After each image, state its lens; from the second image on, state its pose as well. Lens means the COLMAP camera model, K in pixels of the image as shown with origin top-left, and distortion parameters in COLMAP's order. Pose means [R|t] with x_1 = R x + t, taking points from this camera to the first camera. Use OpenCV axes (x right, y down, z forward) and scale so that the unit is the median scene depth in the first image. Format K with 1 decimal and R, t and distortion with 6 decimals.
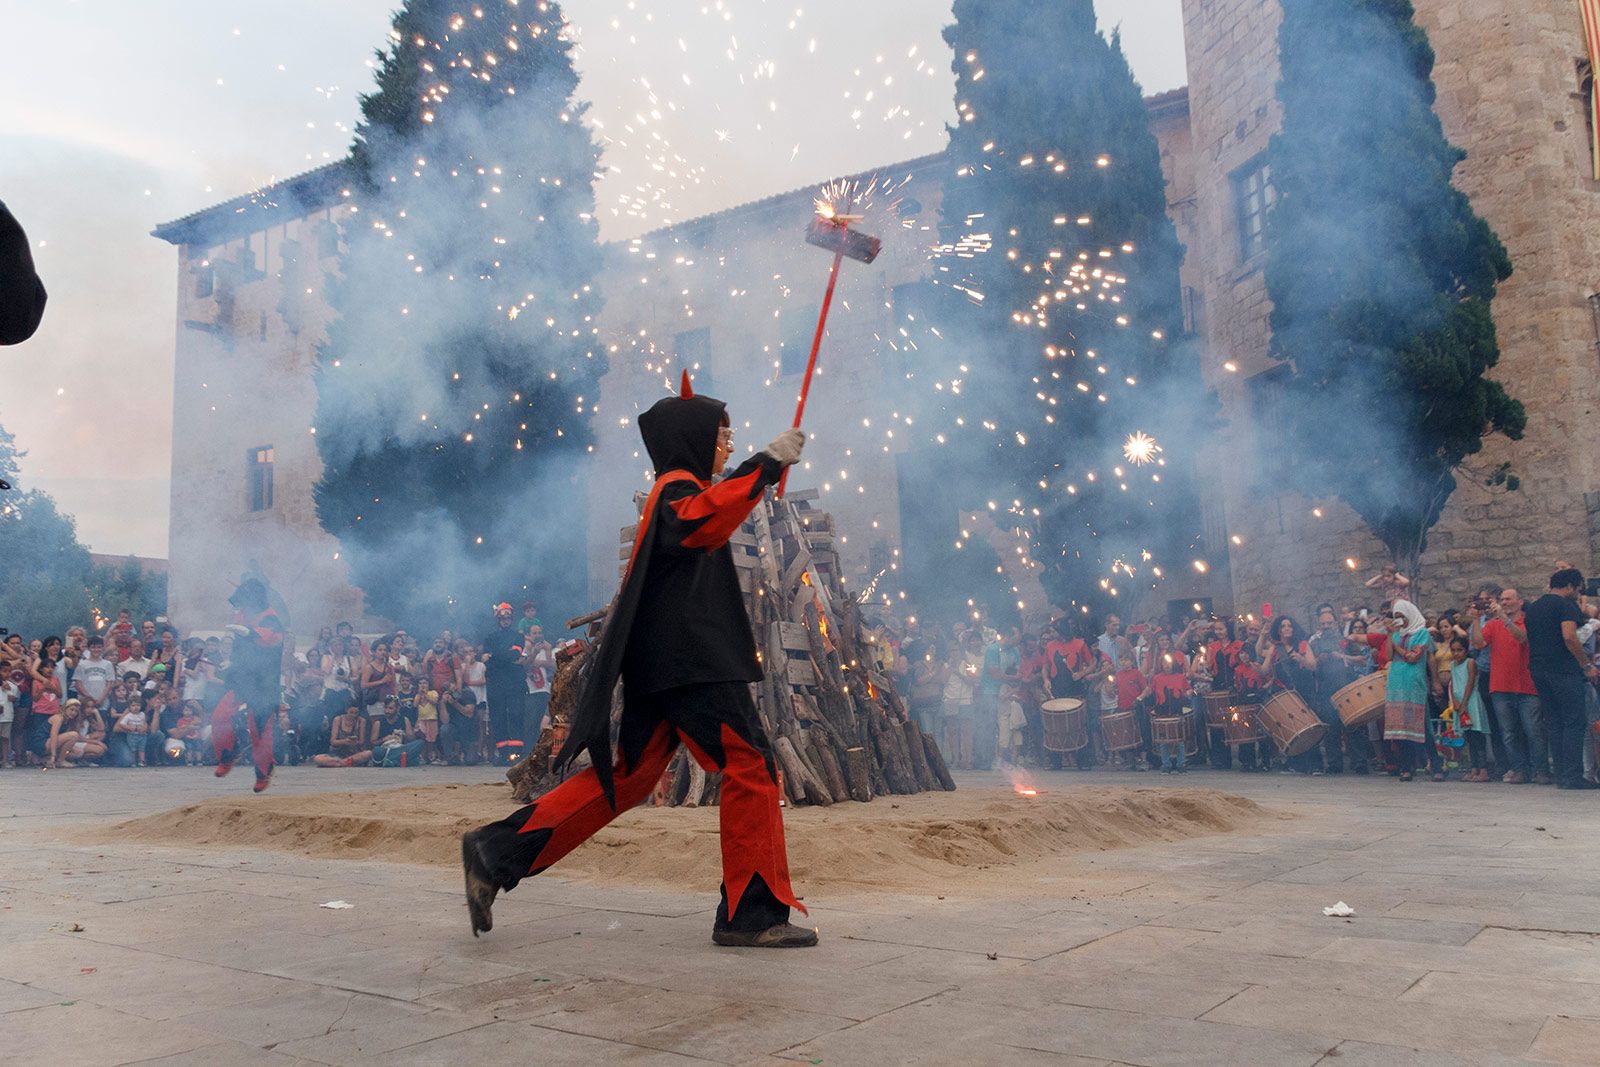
lens RADIAL K [[1346.8, 0, 800.7], [0, 1346.8, 536.1], [0, 0, 1]] dist [0.033870, -0.036681]
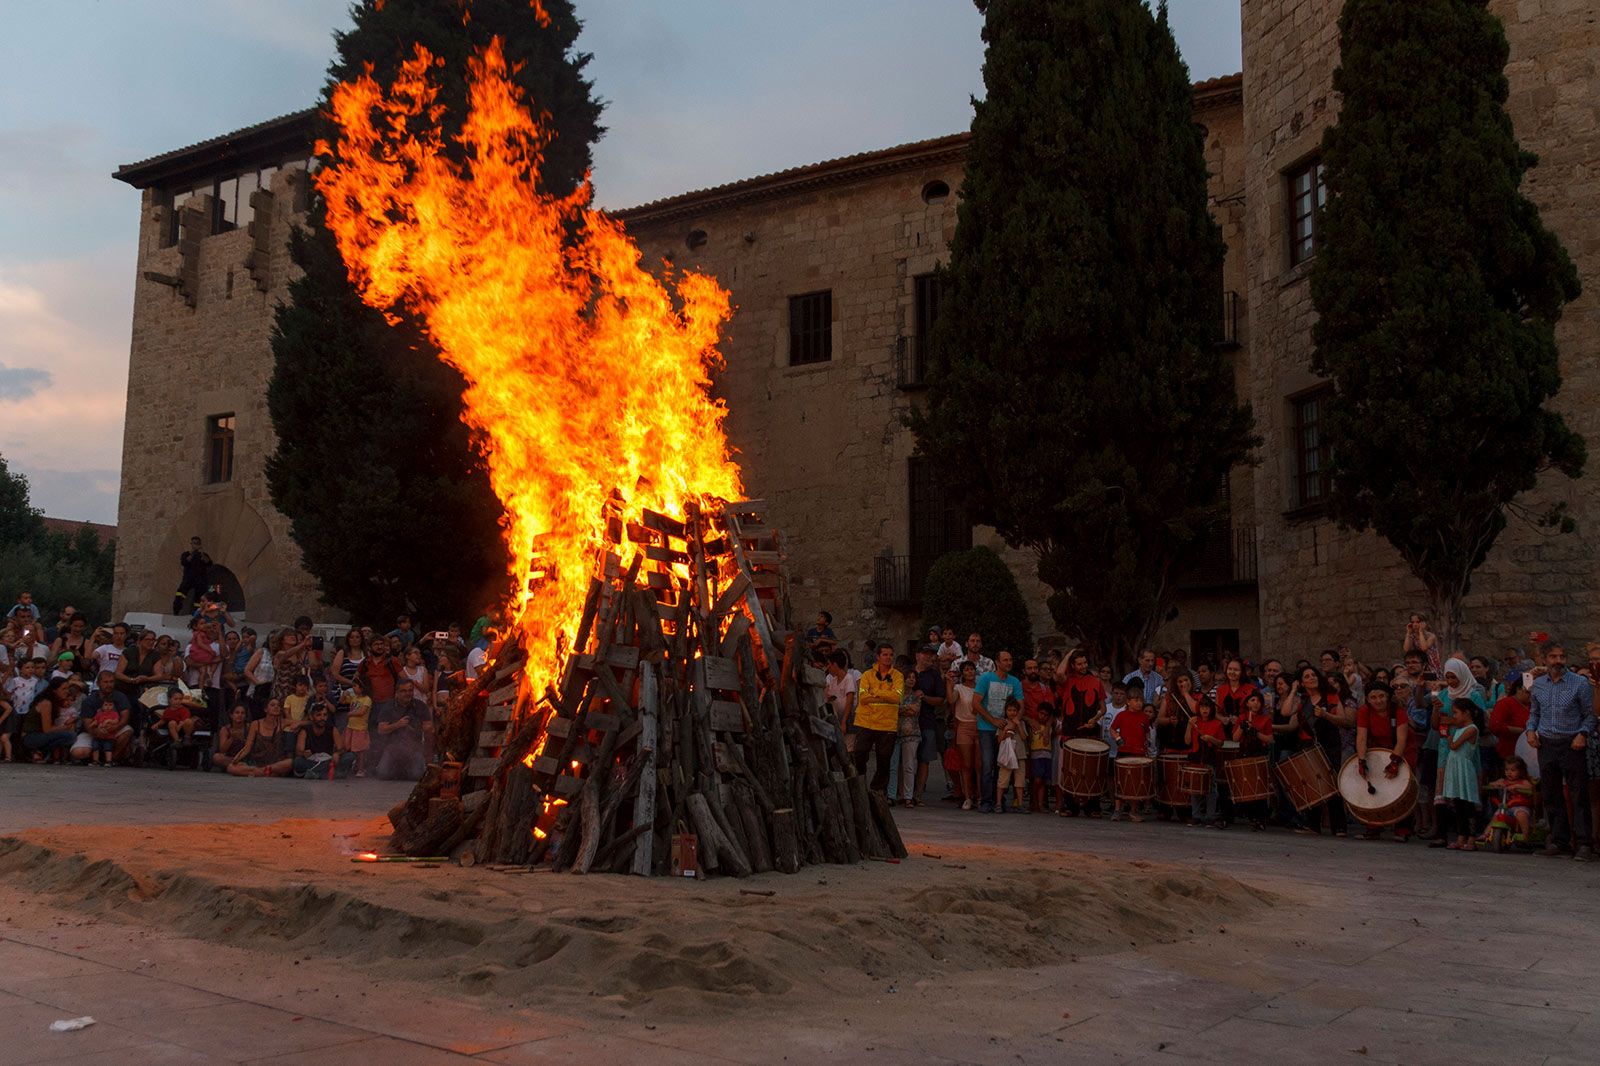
lens RADIAL K [[1421.4, 0, 839.0], [0, 1421.4, 563.1], [0, 0, 1]] dist [0.043088, -0.051808]
pose [[0.998688, 0.049185, 0.014255, 0.019663], [-0.049447, 0.998603, 0.018603, -0.006013], [-0.013320, -0.019283, 0.999725, 0.036291]]
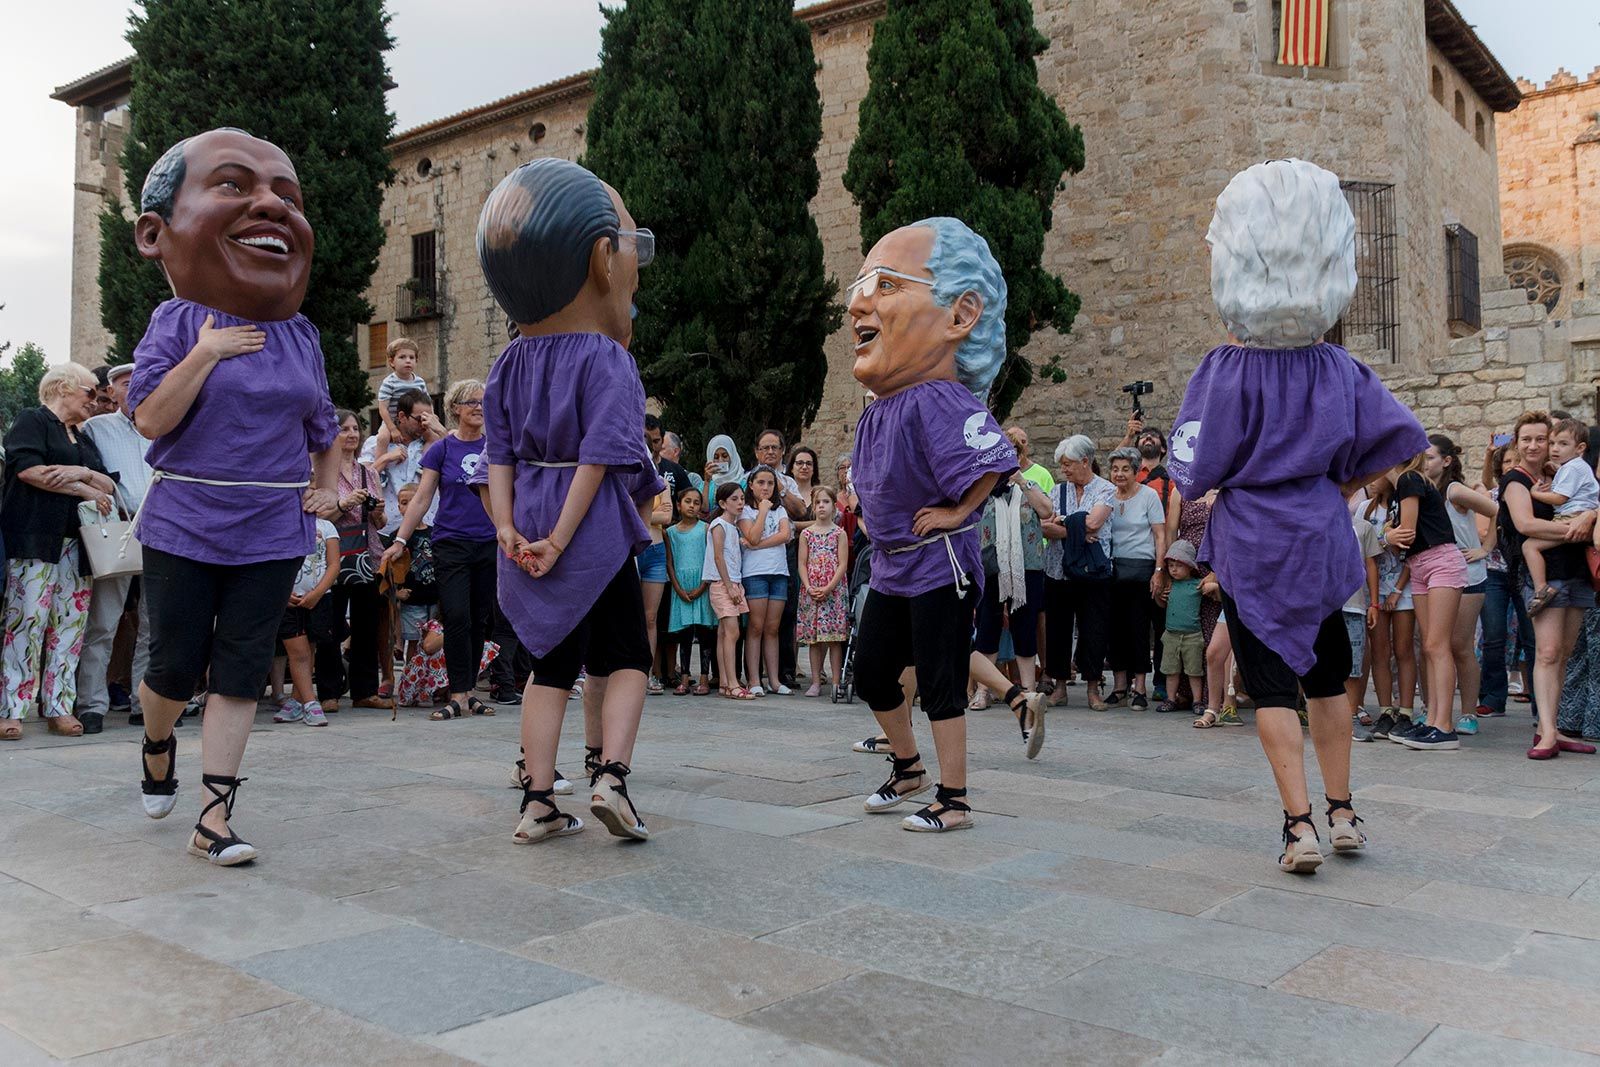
lens RADIAL K [[1346.8, 0, 796.0], [0, 1346.8, 543.0], [0, 0, 1]] dist [0.033870, -0.036681]
pose [[0.997003, 0.030191, -0.071234, 0.327209], [-0.022428, 0.993966, 0.107372, -0.015378], [0.074046, -0.105452, 0.991664, -0.037703]]
